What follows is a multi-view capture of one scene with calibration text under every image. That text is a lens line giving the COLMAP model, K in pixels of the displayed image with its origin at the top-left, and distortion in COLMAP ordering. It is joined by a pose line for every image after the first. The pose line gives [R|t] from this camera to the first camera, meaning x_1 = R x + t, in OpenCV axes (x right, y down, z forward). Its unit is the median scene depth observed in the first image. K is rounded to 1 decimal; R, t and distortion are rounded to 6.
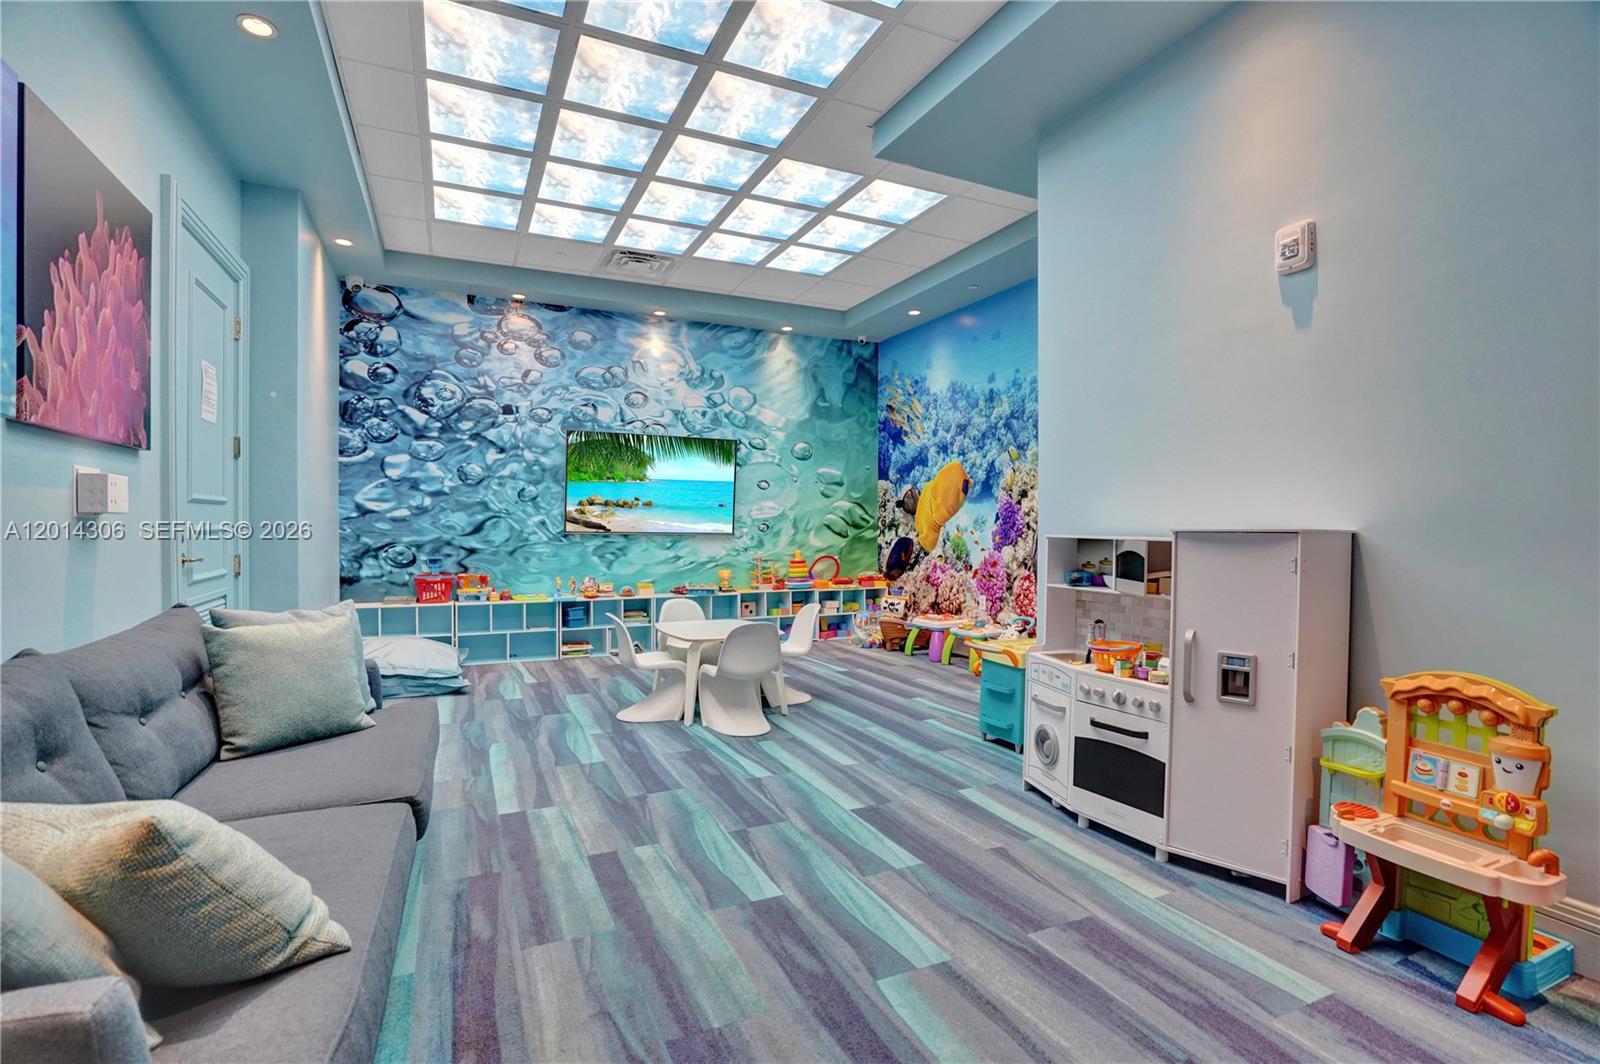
lens RADIAL K [[761.5, 0, 785.6], [0, 761.5, 536.9], [0, 0, 1]] dist [-0.000165, 0.000069]
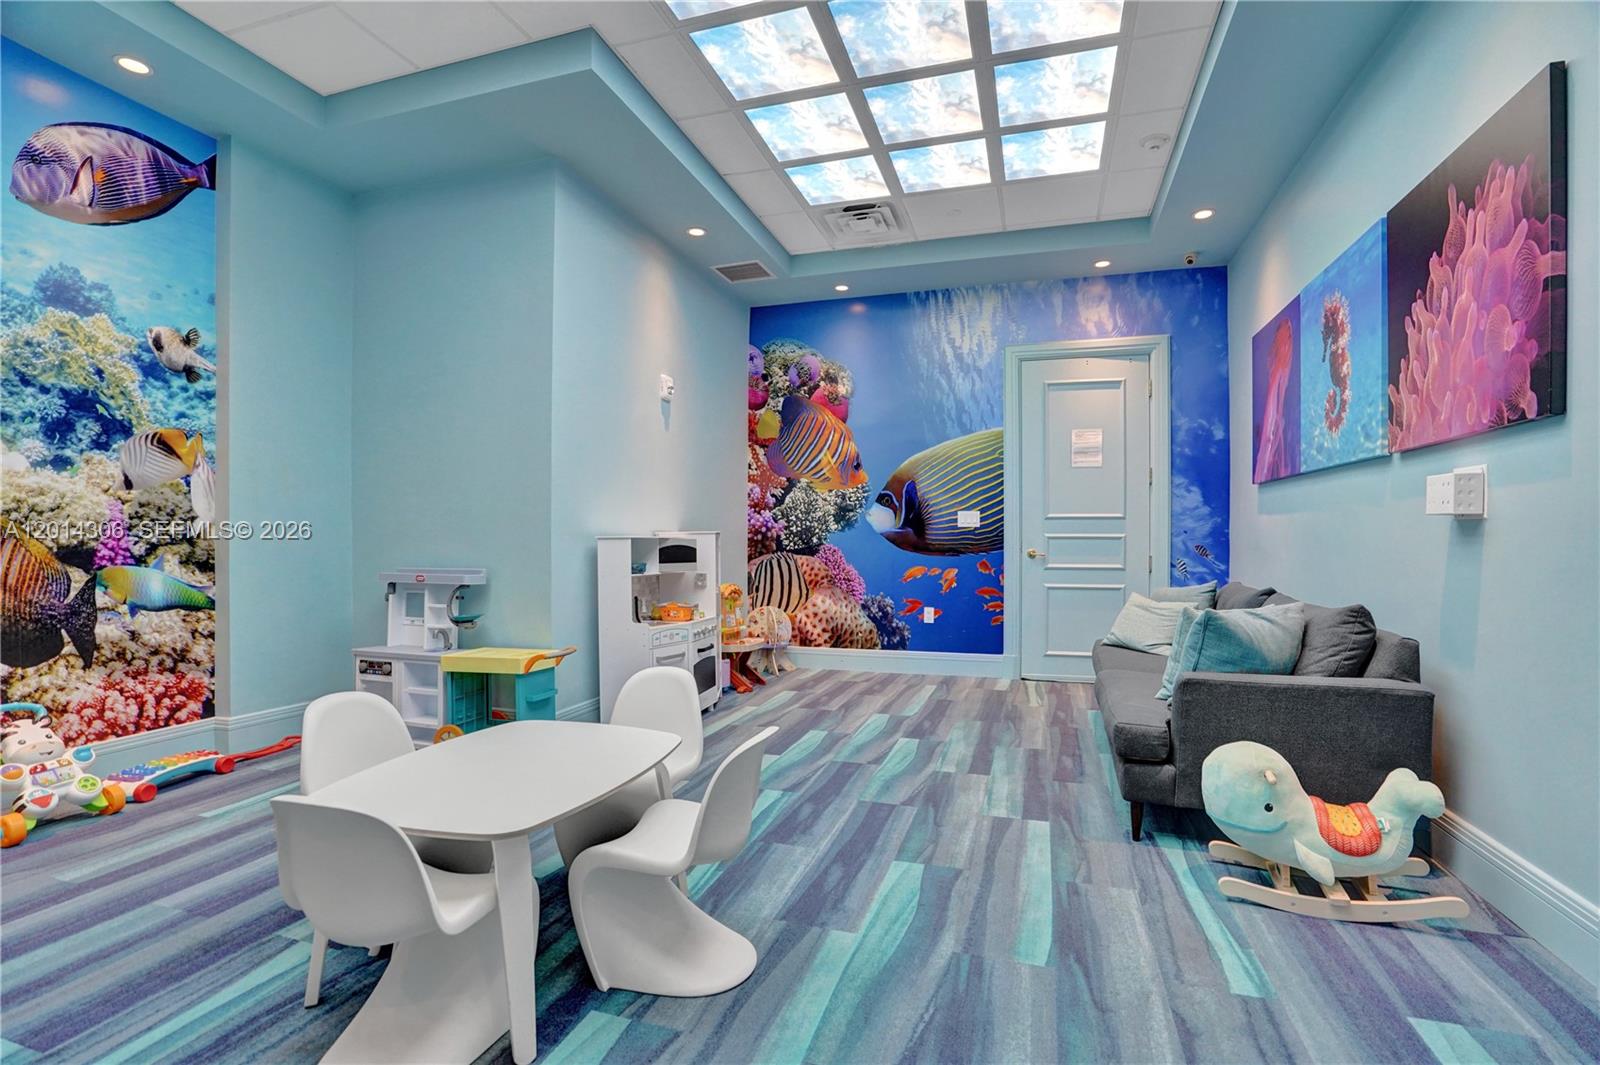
lens RADIAL K [[761.5, 0, 785.6], [0, 761.5, 537.4], [0, 0, 1]] dist [-0.000165, 0.000069]
pose [[-0.742043, 0.002083, 0.670349, -0.772999], [0.007300, 0.999961, 0.004974, -0.011404], [-0.670313, 0.008584, -0.742029, 1.926298]]
